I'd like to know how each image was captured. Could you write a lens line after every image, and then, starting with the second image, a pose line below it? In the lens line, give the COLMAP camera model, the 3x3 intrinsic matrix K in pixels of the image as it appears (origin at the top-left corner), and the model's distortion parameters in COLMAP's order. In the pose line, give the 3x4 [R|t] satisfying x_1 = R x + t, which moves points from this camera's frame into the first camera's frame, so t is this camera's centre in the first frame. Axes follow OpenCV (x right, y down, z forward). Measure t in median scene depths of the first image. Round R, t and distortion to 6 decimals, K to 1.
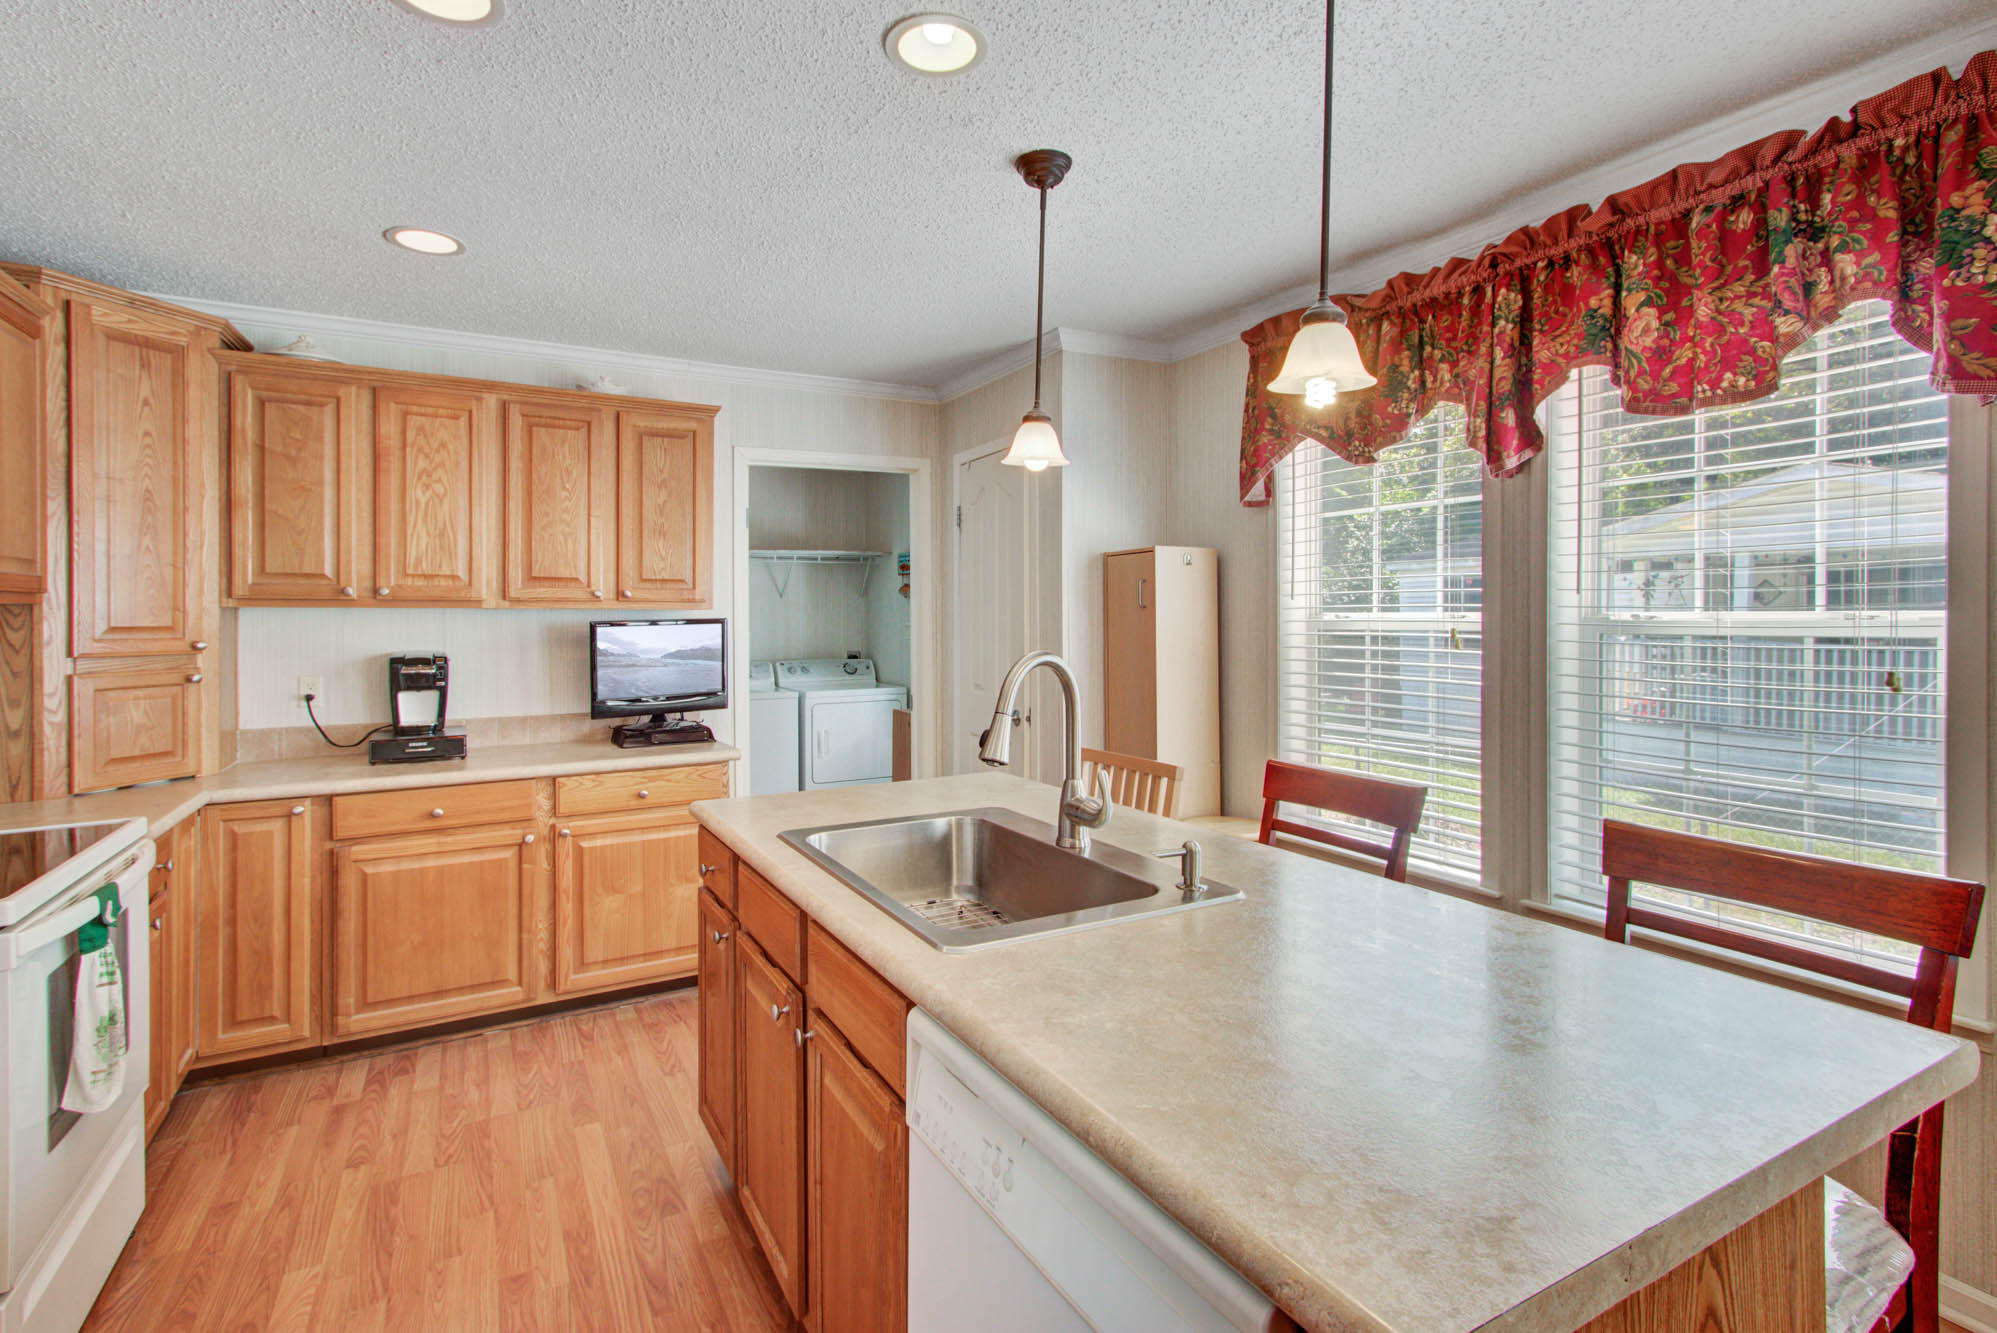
lens RADIAL K [[935.2, 0, 974.7], [0, 935.2, 615.5], [0, 0, 1]] dist [-0.001082, 0.008859]
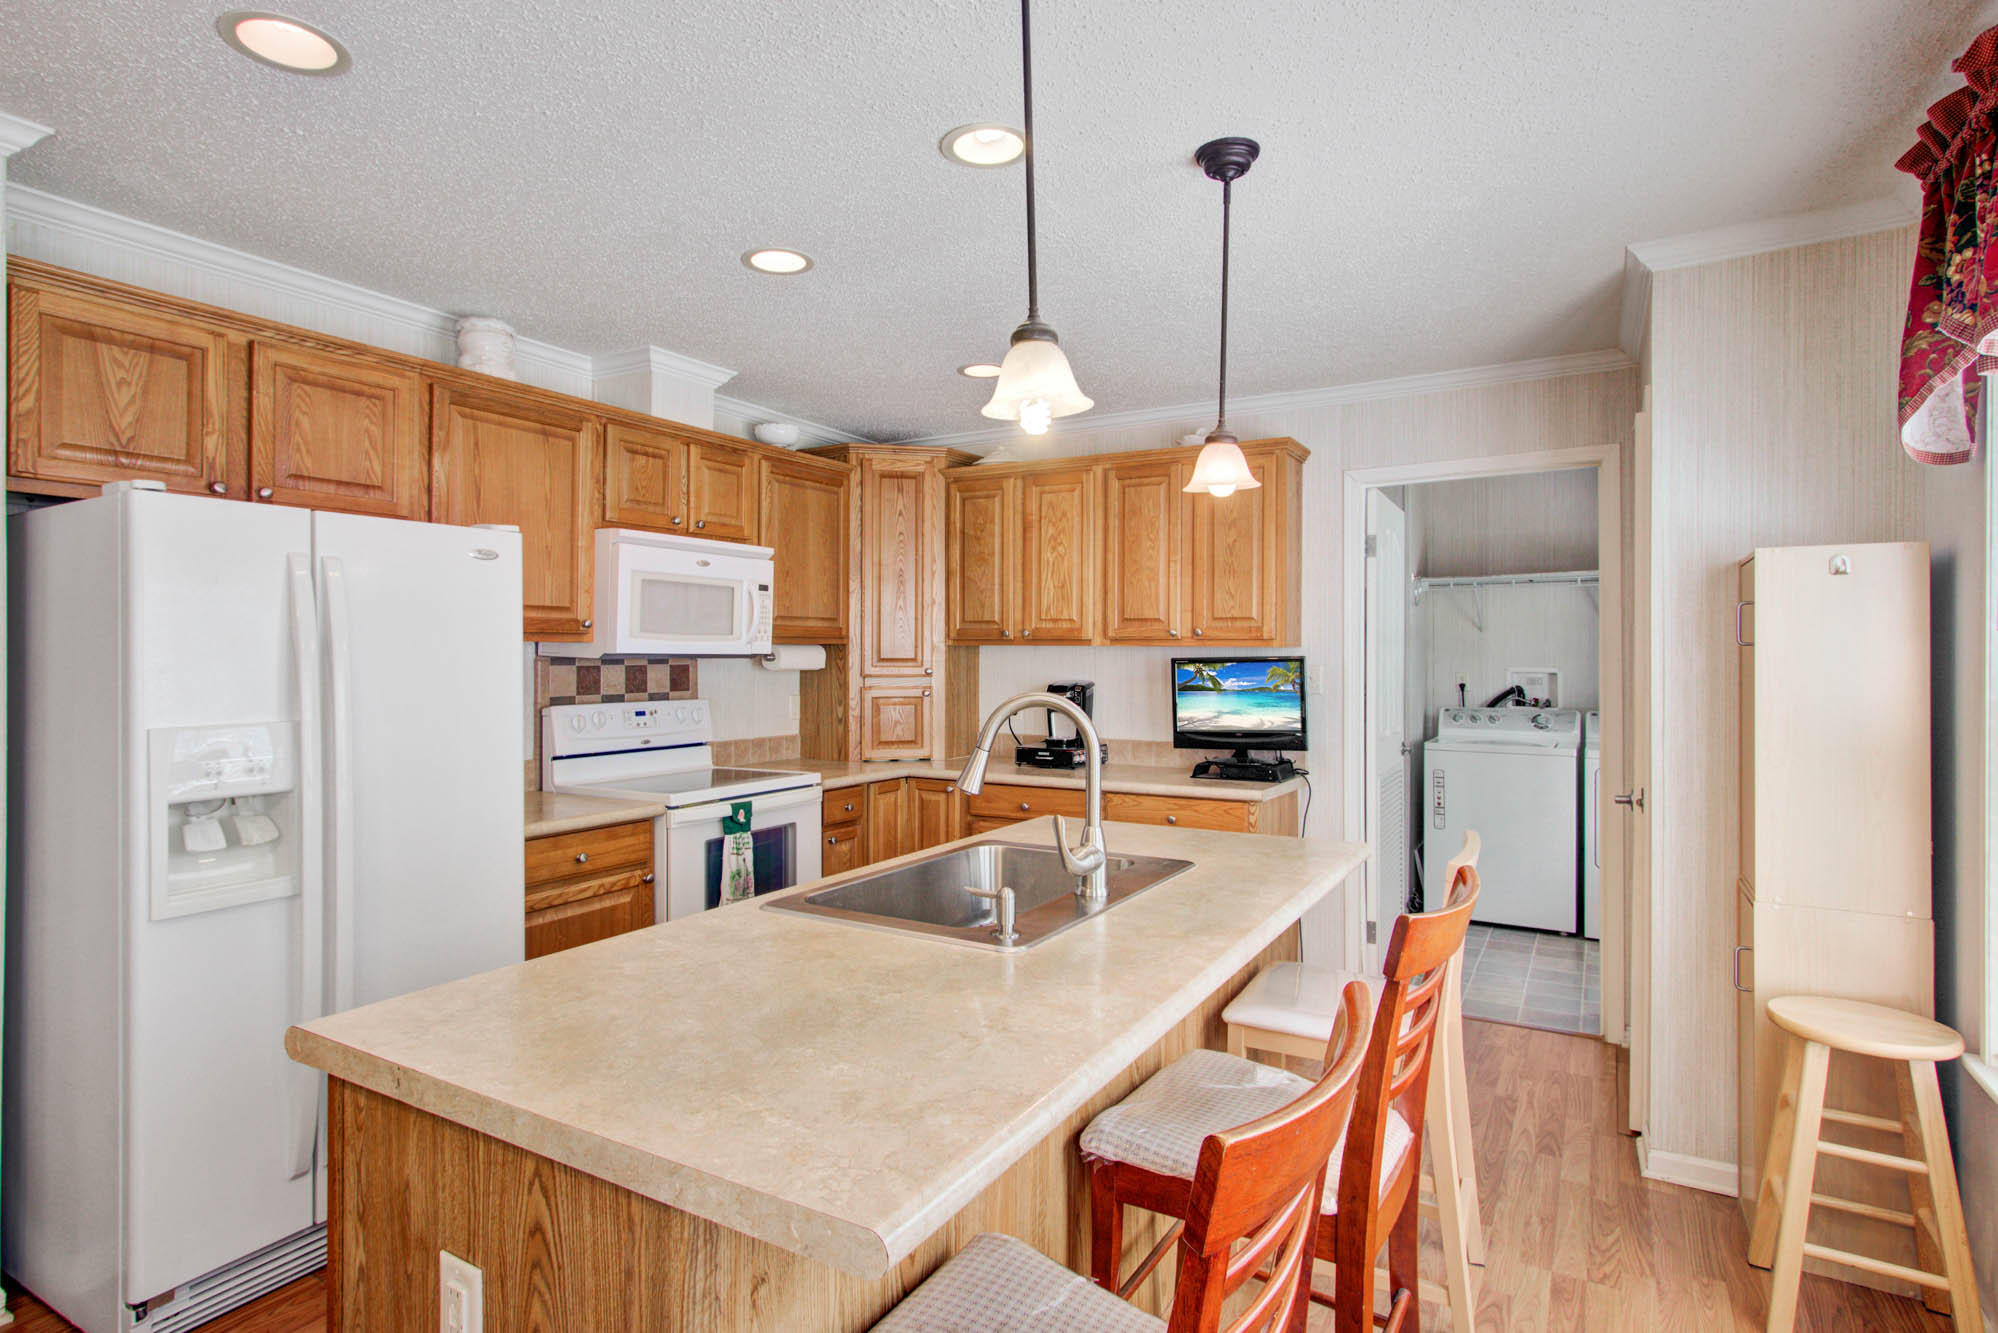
lens RADIAL K [[1051.5, 0, 999.0], [0, 1051.5, 666.5], [0, 0, 1]] dist [-0.001150, -0.000057]
pose [[0.515320, 0.017124, -0.856827, 0.590017], [-0.003335, 0.999833, 0.017976, -0.005545], [0.856991, -0.006406, 0.515291, 0.212316]]
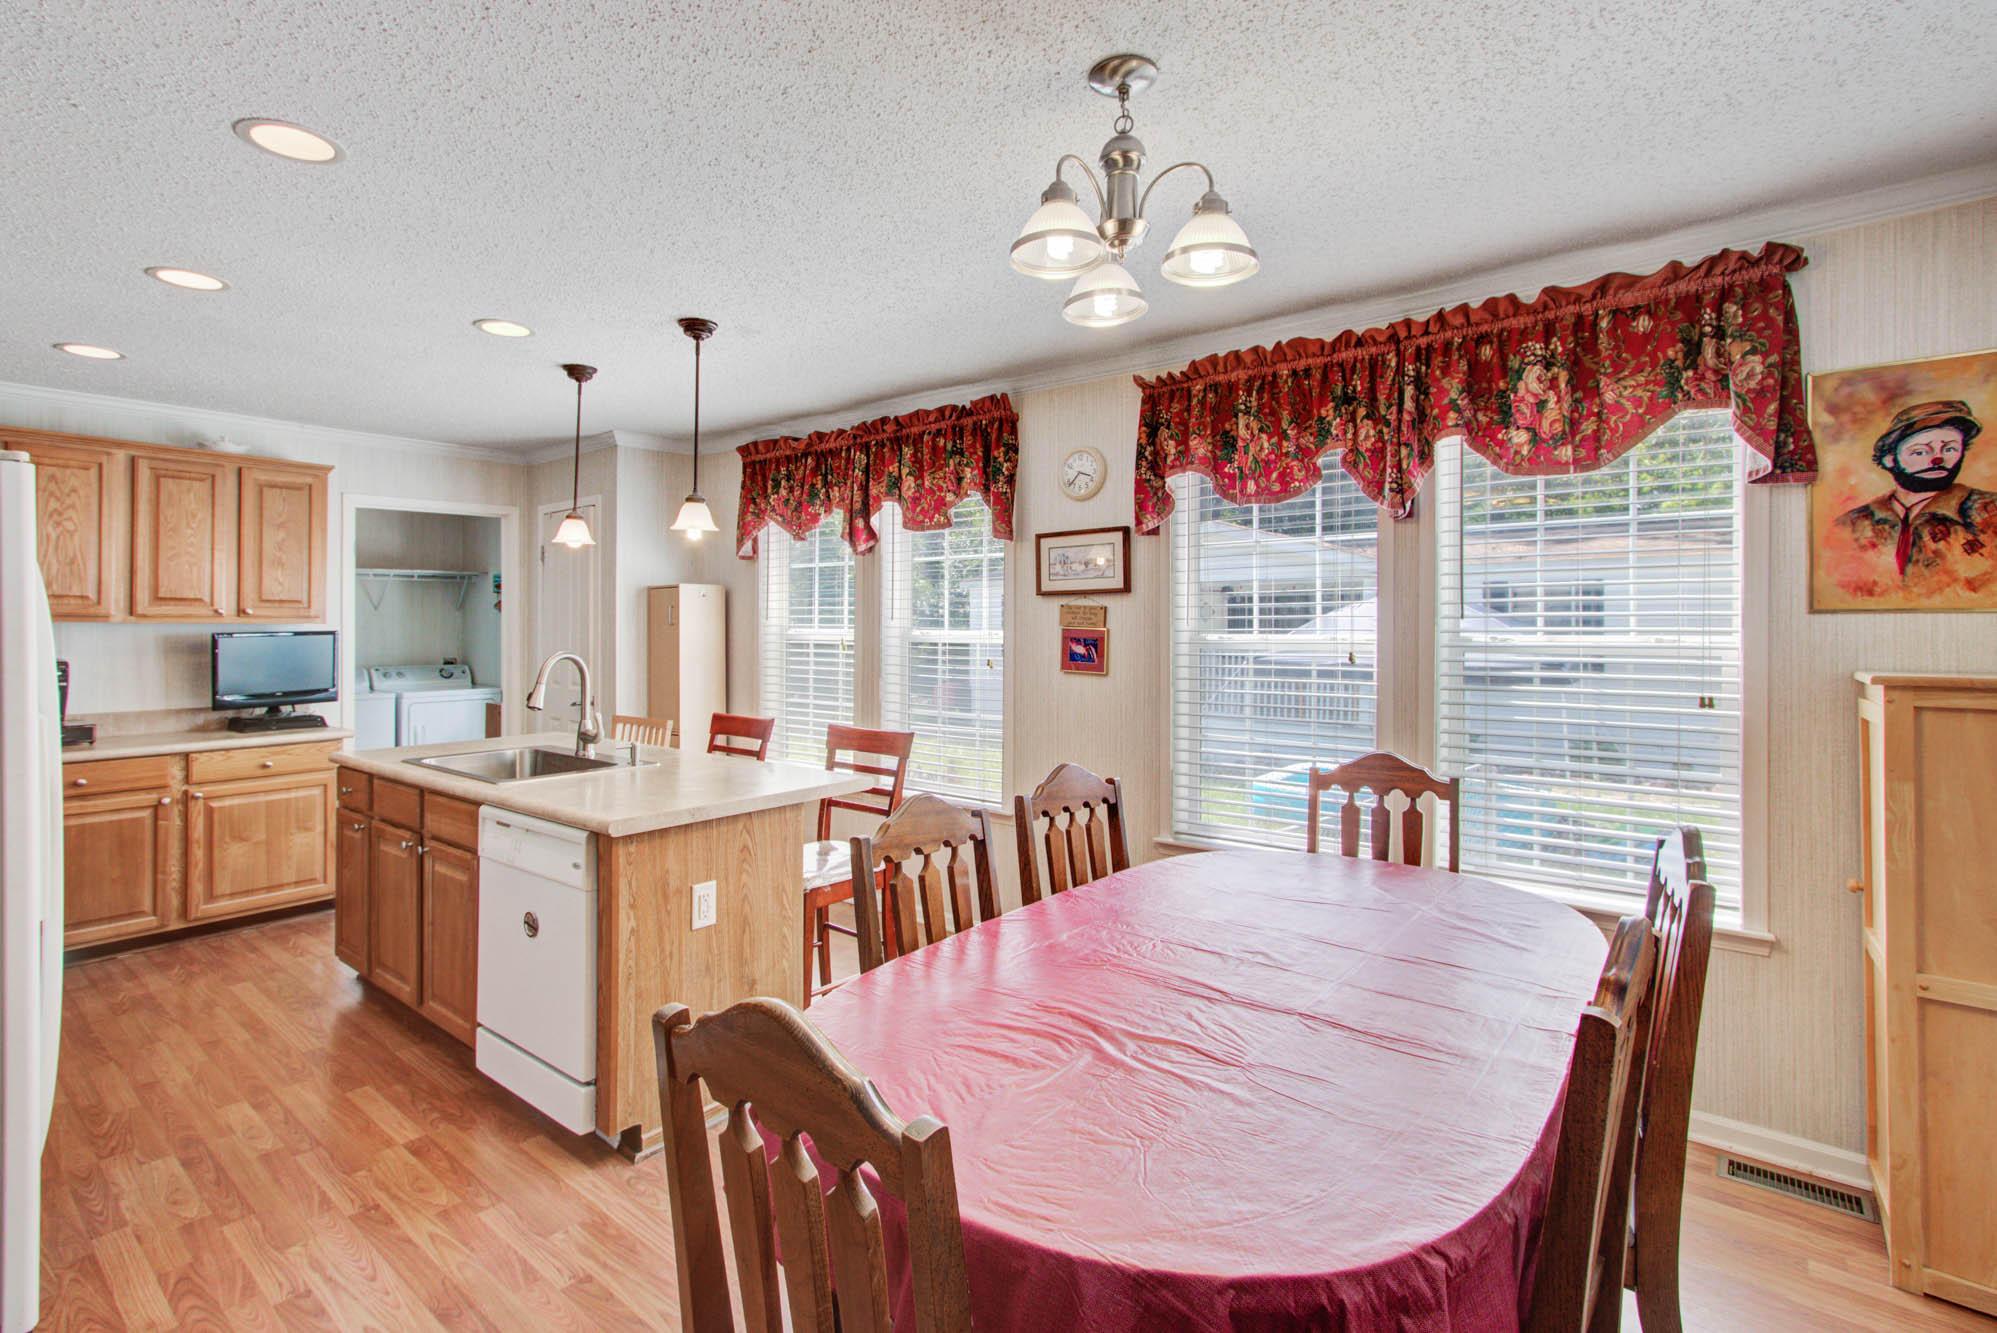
lens RADIAL K [[936.1, 0, 957.0], [0, 936.1, 623.4], [0, 0, 1]] dist [0.015426, 0.000418]
pose [[0.933101, 0.006075, 0.359562, 0.072411], [-0.005957, 0.999981, -0.001436, -0.011748], [-0.359564, -0.000802, 0.933120, -0.599907]]
